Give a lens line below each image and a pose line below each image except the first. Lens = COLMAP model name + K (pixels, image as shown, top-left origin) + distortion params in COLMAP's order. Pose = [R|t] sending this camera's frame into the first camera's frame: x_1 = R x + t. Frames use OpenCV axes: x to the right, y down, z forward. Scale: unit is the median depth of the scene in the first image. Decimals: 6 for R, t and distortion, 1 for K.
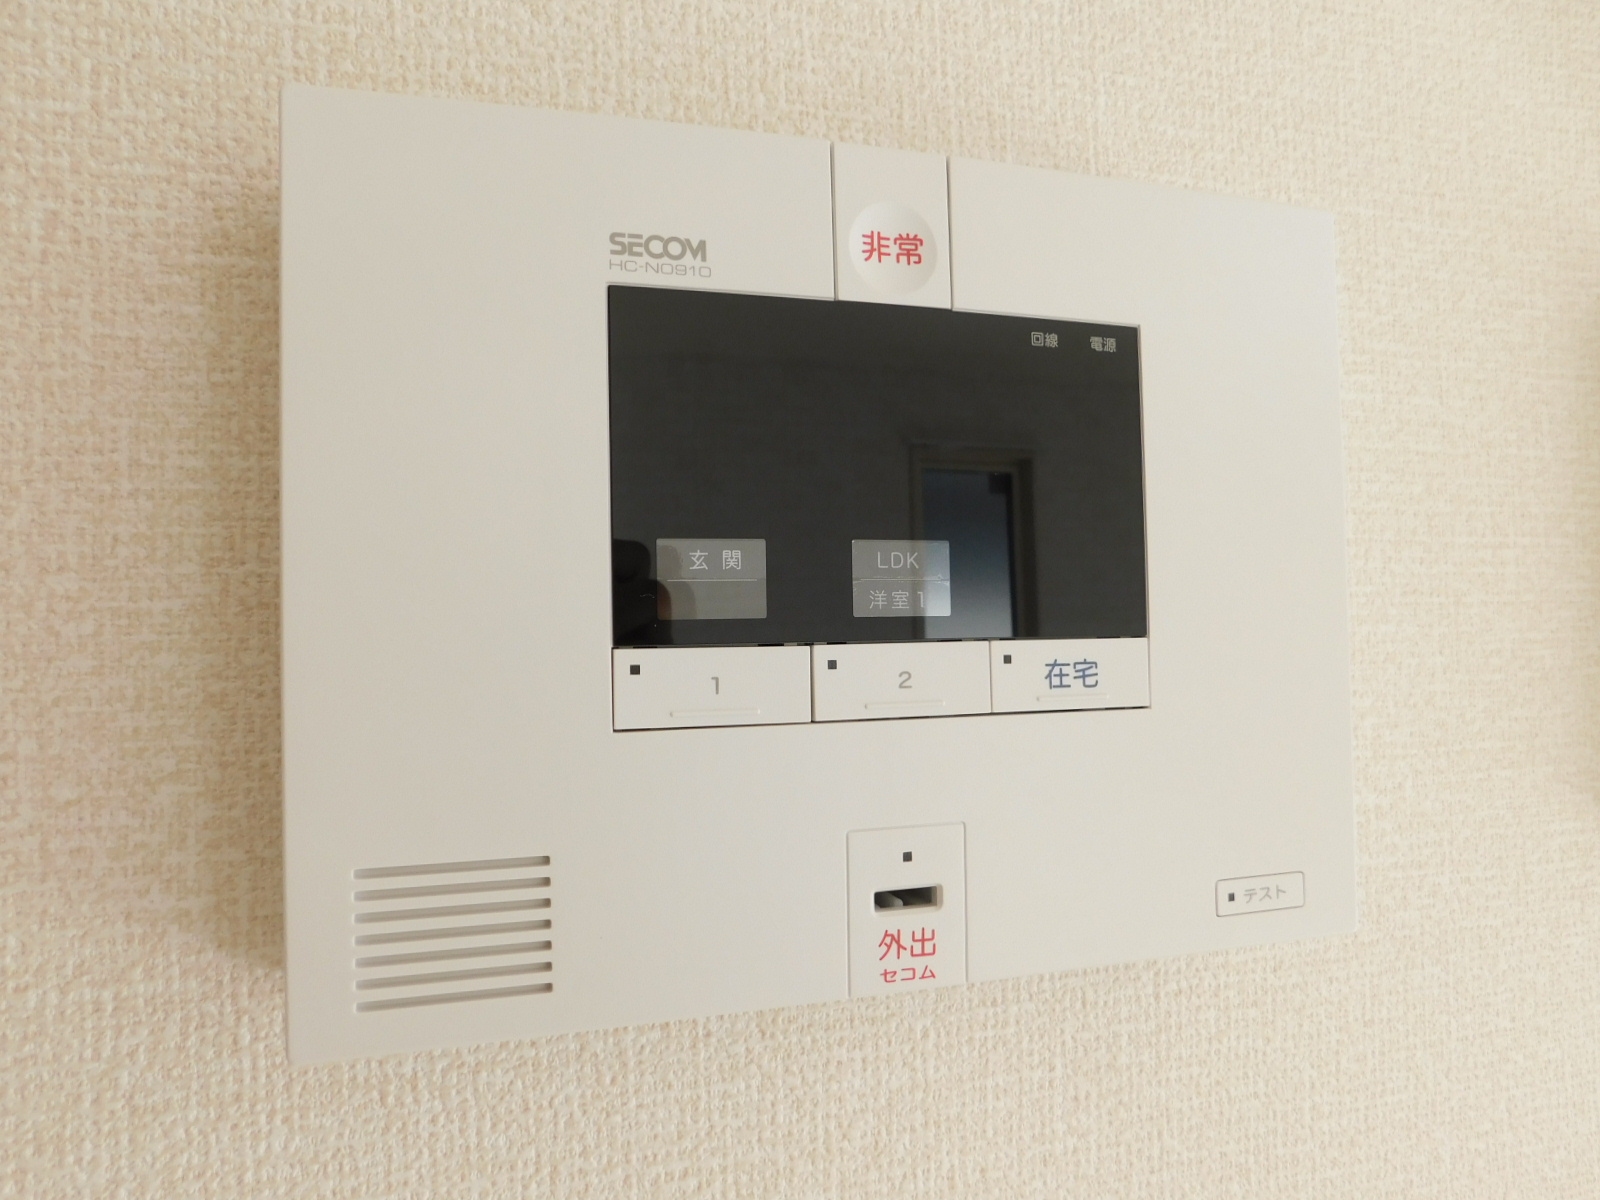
lens RADIAL K [[1068.6, 0, 796.6], [0, 1068.6, 604.4], [0, 0, 1]] dist [-0.060338, 0.047533]
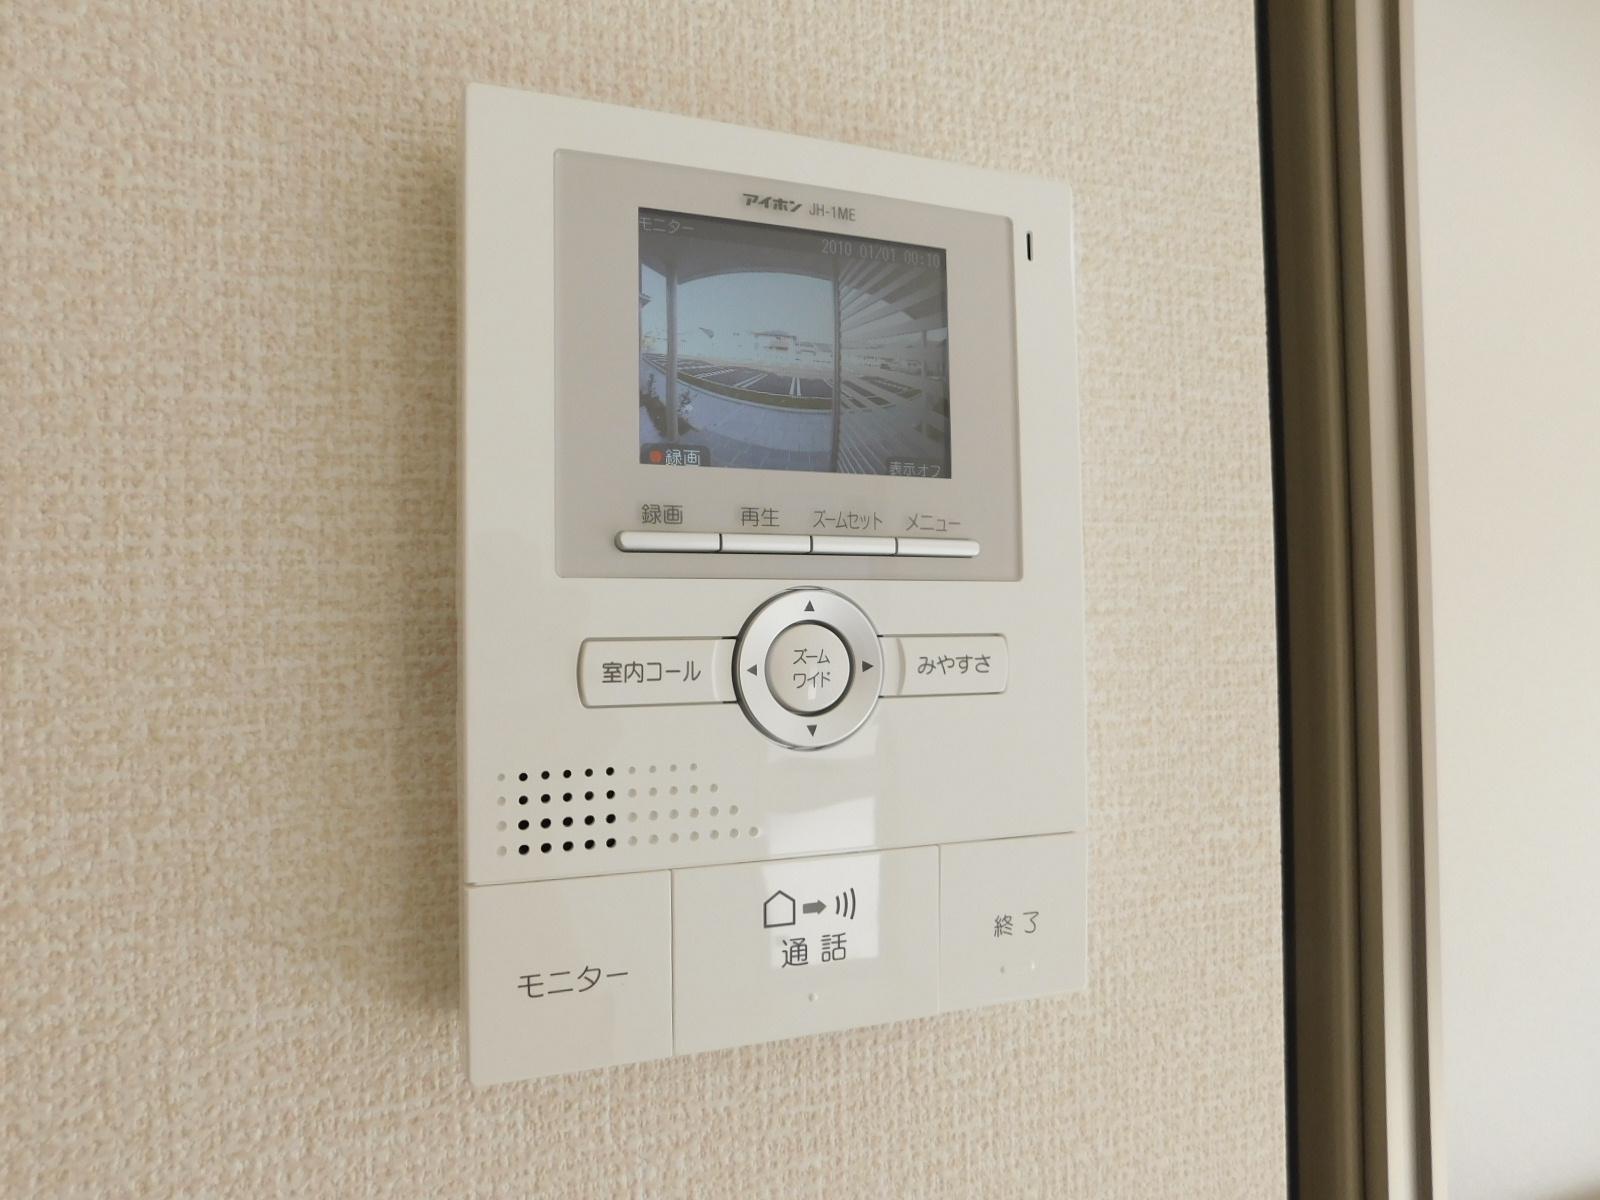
lens RADIAL K [[1068.6, 0, 795.2], [0, 1068.6, 598.3], [0, 0, 1]] dist [-0.060338, 0.047533]
pose [[0.996110, -0.006350, 0.087888, 0.985035], [0.005550, 0.999941, 0.009348, -0.033346], [-0.087943, -0.008824, 0.996086, 0.375298]]
